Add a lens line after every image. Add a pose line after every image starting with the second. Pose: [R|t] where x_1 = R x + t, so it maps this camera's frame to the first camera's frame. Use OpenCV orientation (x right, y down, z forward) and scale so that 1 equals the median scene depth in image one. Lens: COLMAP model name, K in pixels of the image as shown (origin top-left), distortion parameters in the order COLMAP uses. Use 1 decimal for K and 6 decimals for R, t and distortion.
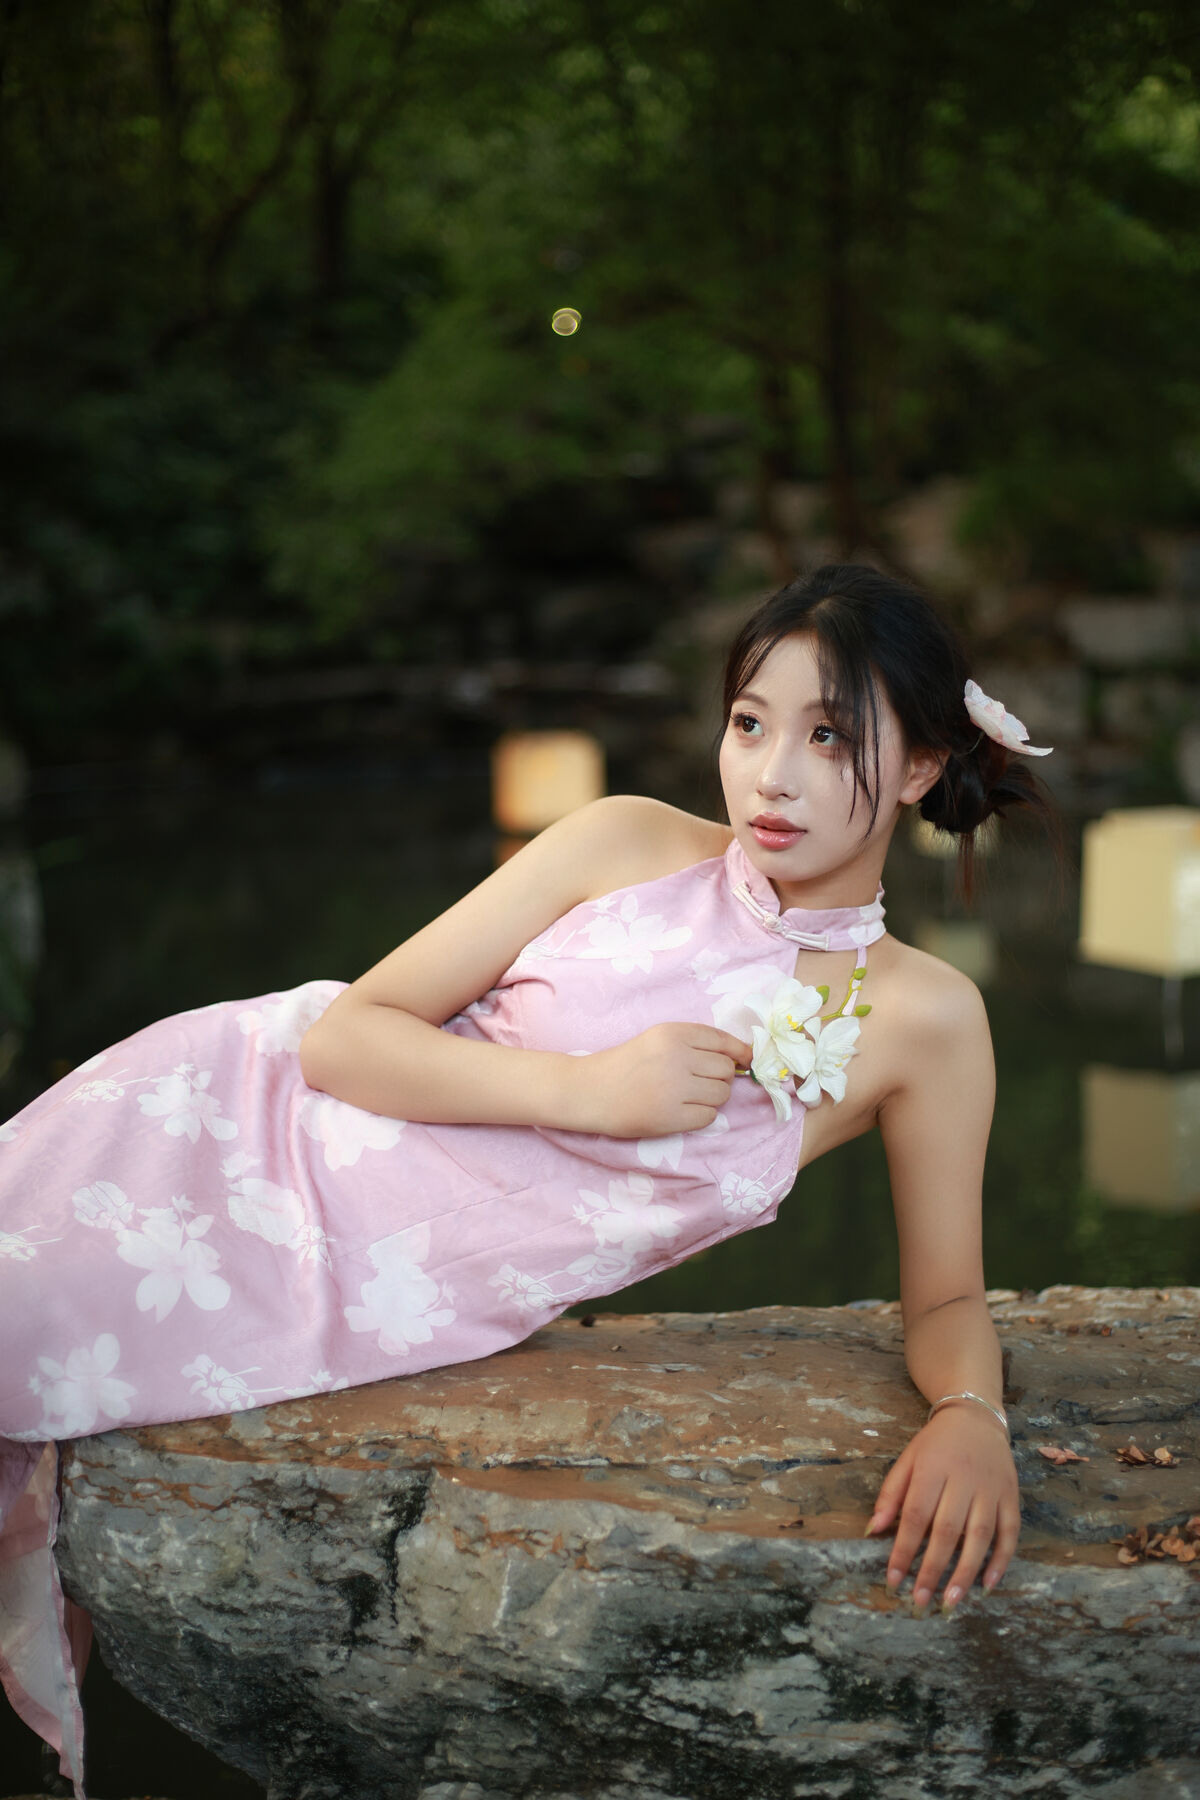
lens RADIAL K [[2689.9, 0, 603.3], [0, 2689.9, 950.3], [0, 0, 1]] dist [-0.125940, 0.000000]
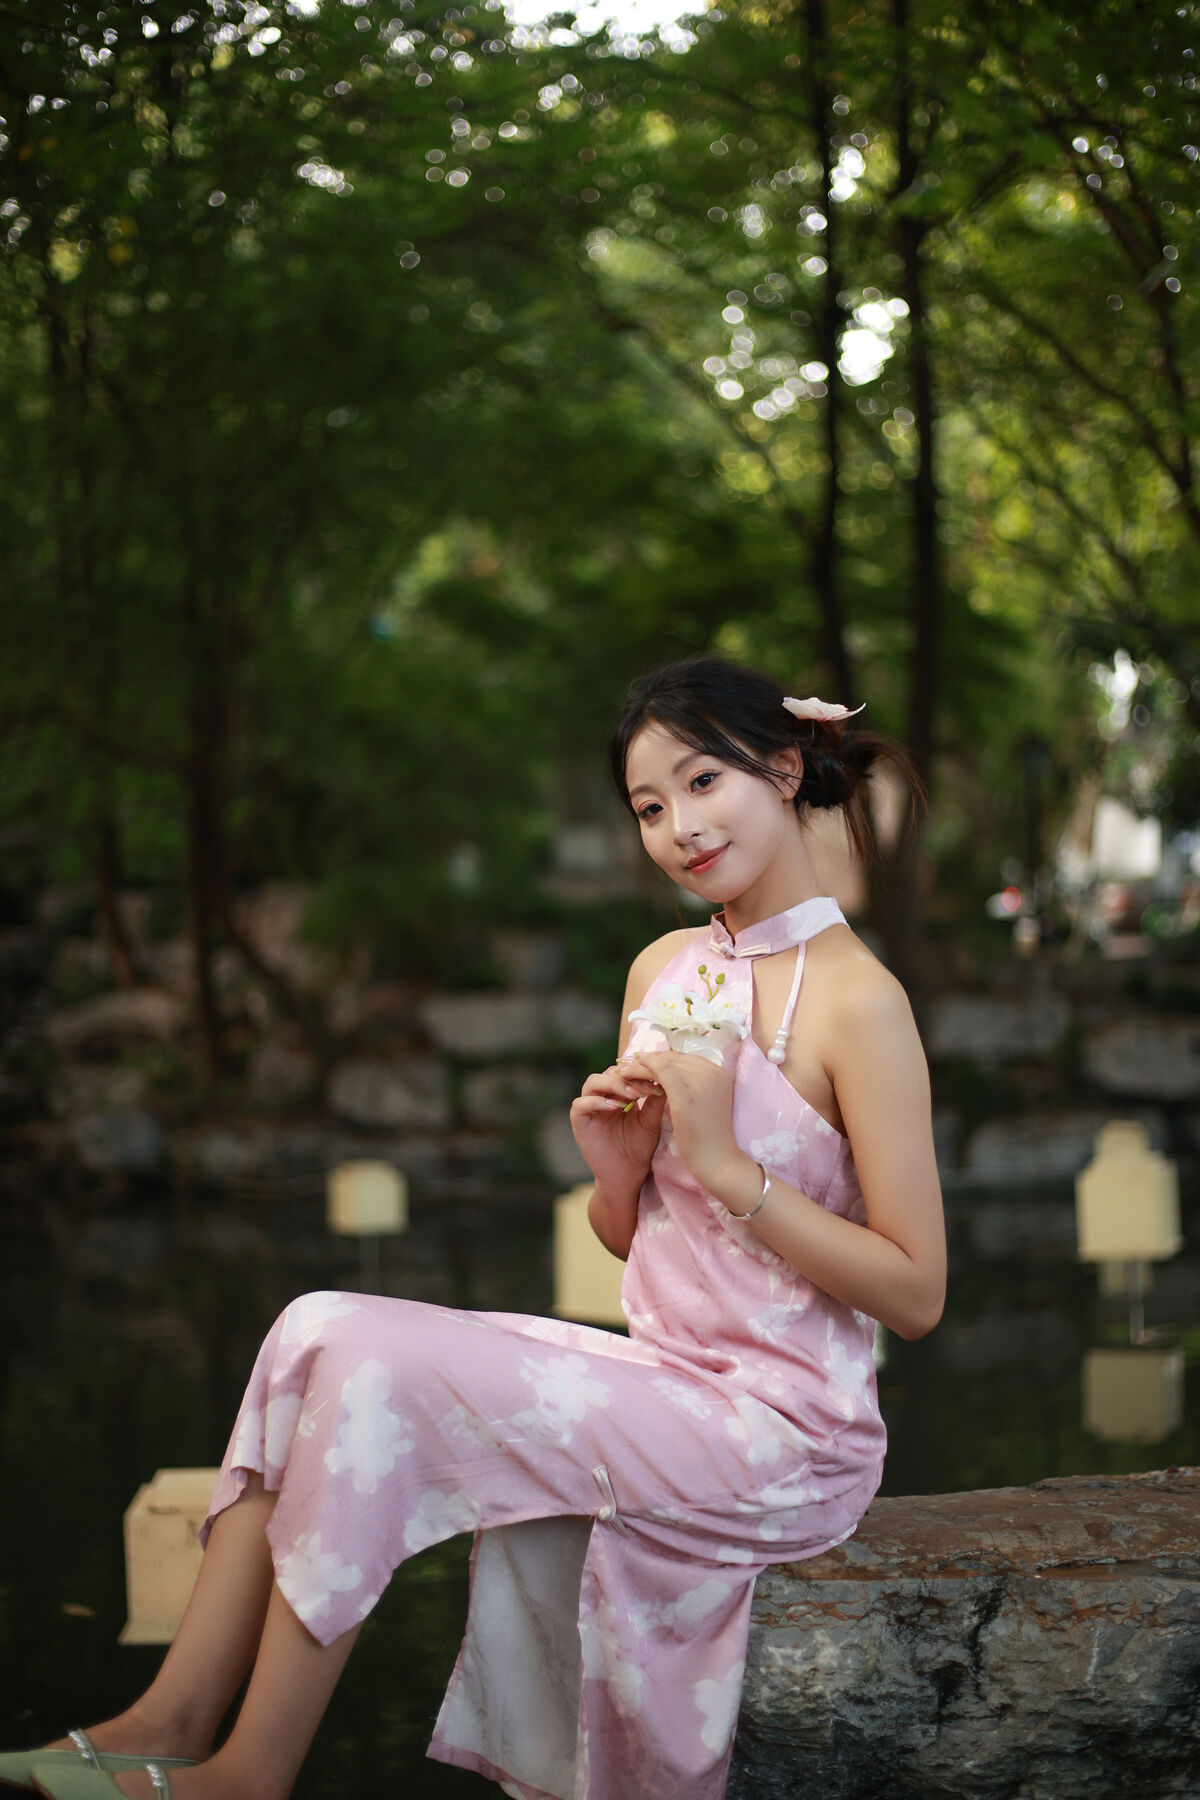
lens RADIAL K [[2689.9, 0, 609.6], [0, 2689.9, 887.8], [0, 0, 1]] dist [-0.125940, 0.000000]
pose [[0.954483, 0.002850, 0.298250, -0.641604], [0.049235, 0.984731, -0.166976, 0.068548], [-0.294172, 0.174061, 0.939769, -0.240706]]
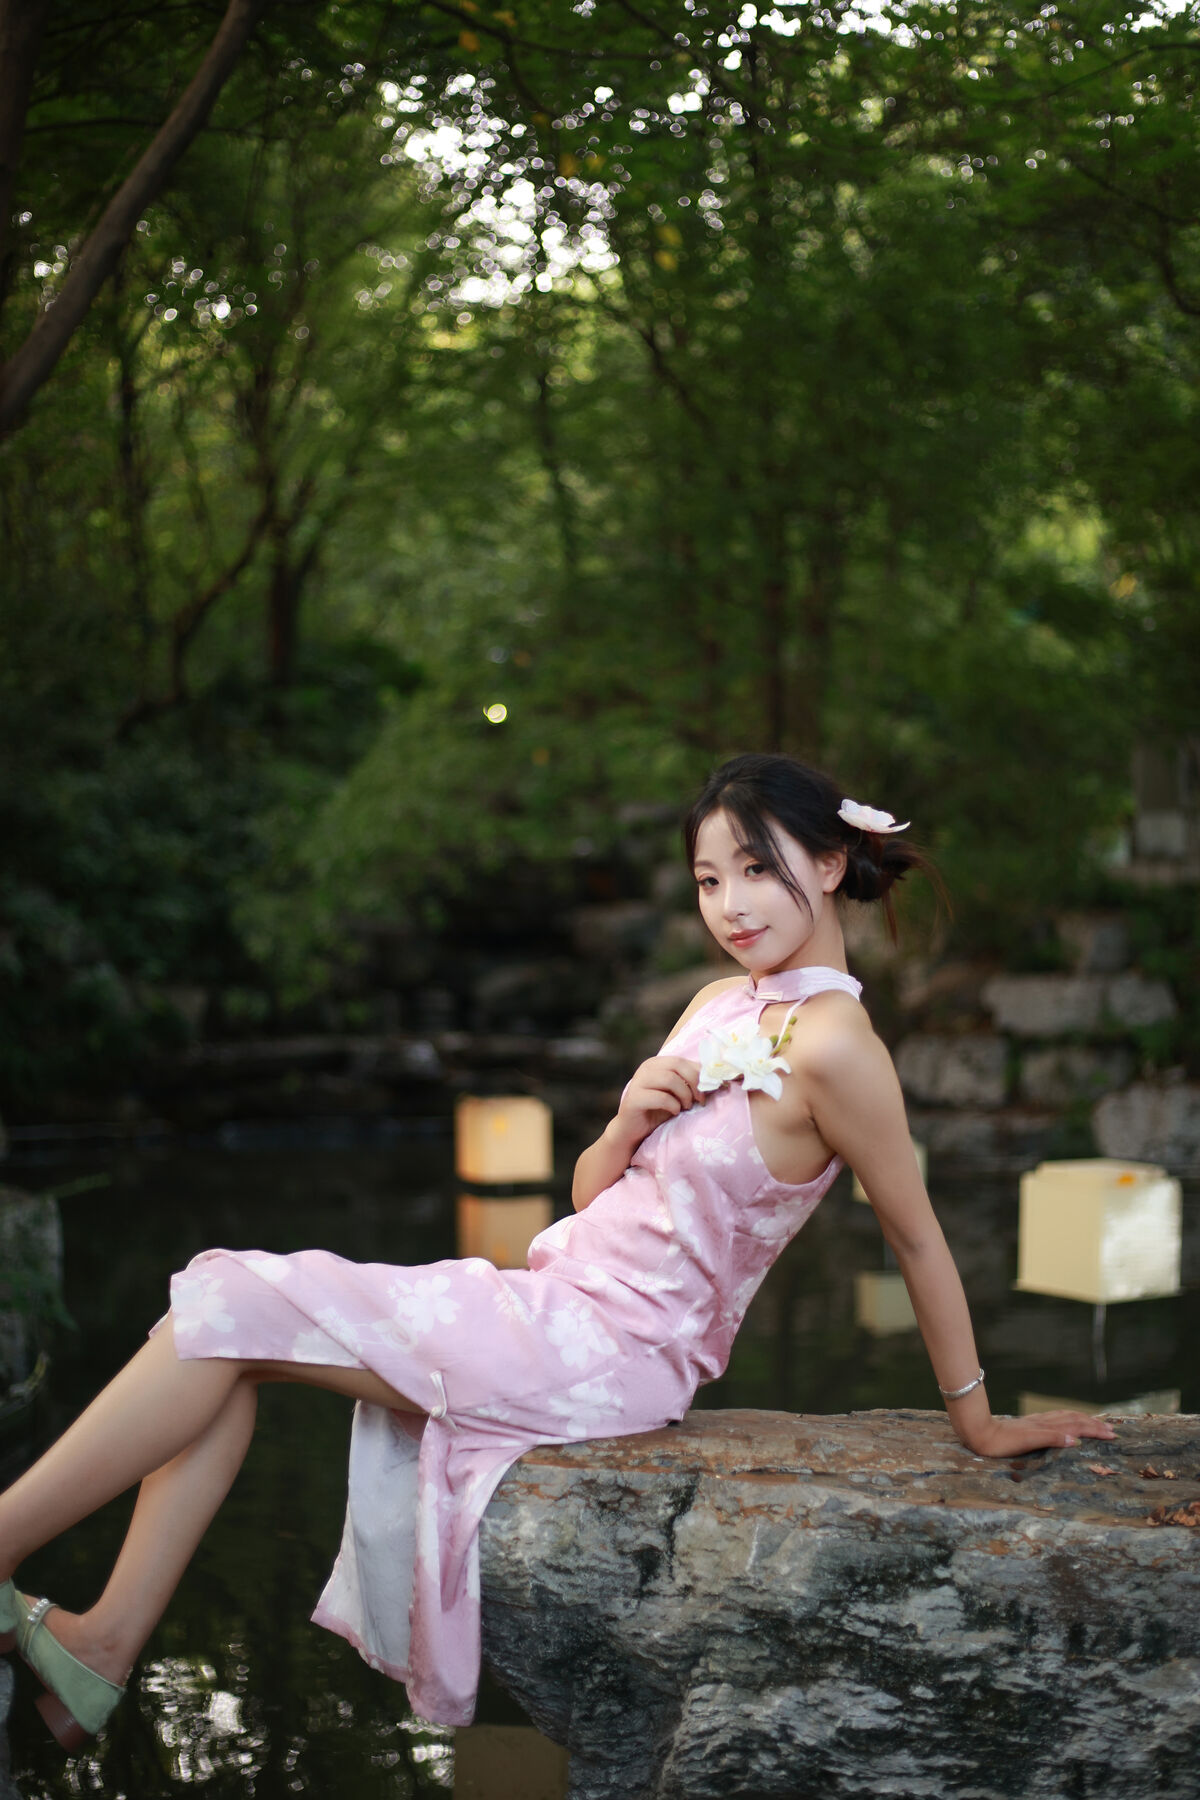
lens RADIAL K [[2689.9, 0, 598.6], [0, 2689.9, 852.8], [0, 0, 1]] dist [-0.125940, 0.000000]
pose [[0.999288, 0.015806, 0.034264, -0.178072], [-0.009487, 0.984113, -0.177292, 0.114875], [-0.036522, 0.176841, 0.983562, -0.559511]]
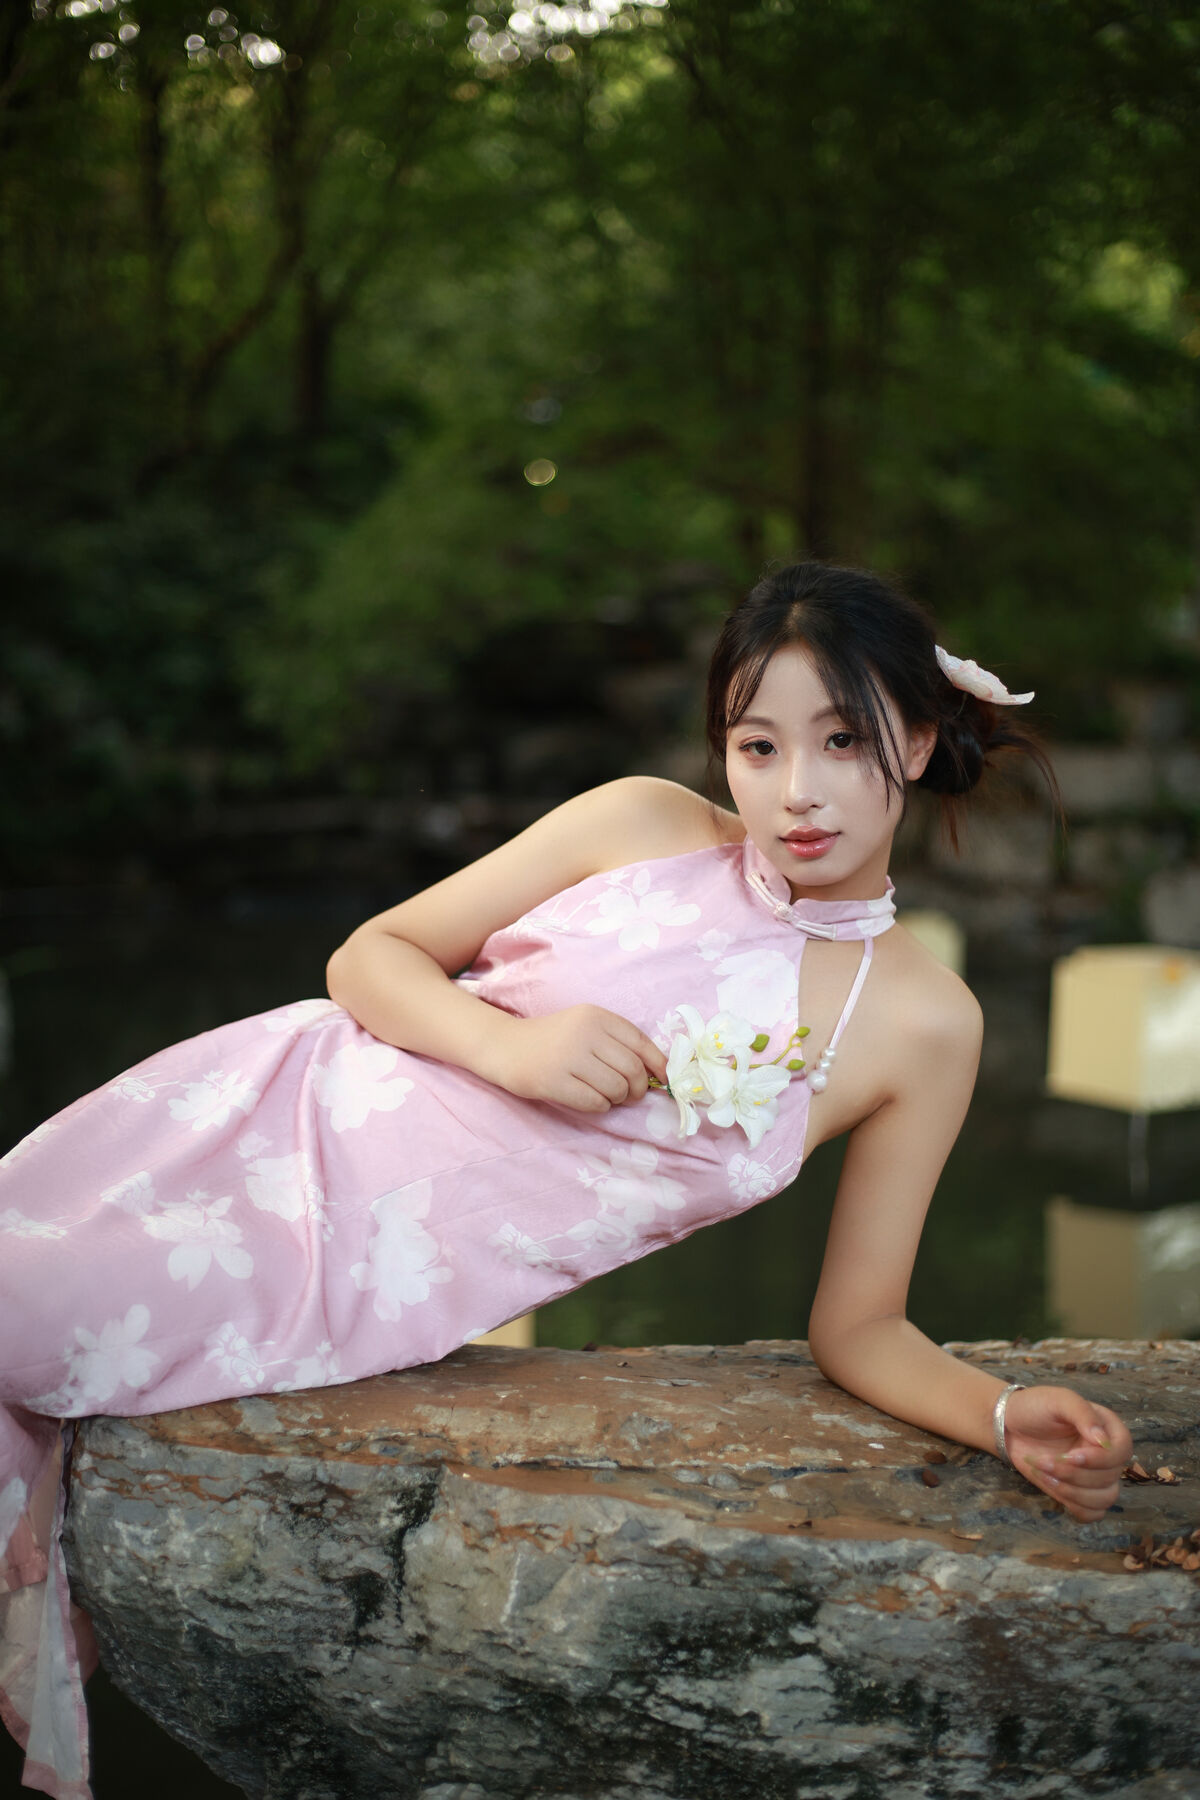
lens RADIAL K [[2689.9, 0, 591.4], [0, 2689.9, 905.4], [0, 0, 1]] dist [-0.125940, 0.000000]
pose [[0.999617, 0.025806, 0.009972, -0.023218], [-0.025008, 0.997005, -0.073187, 0.055396], [-0.011830, 0.072910, 0.997268, -0.017574]]
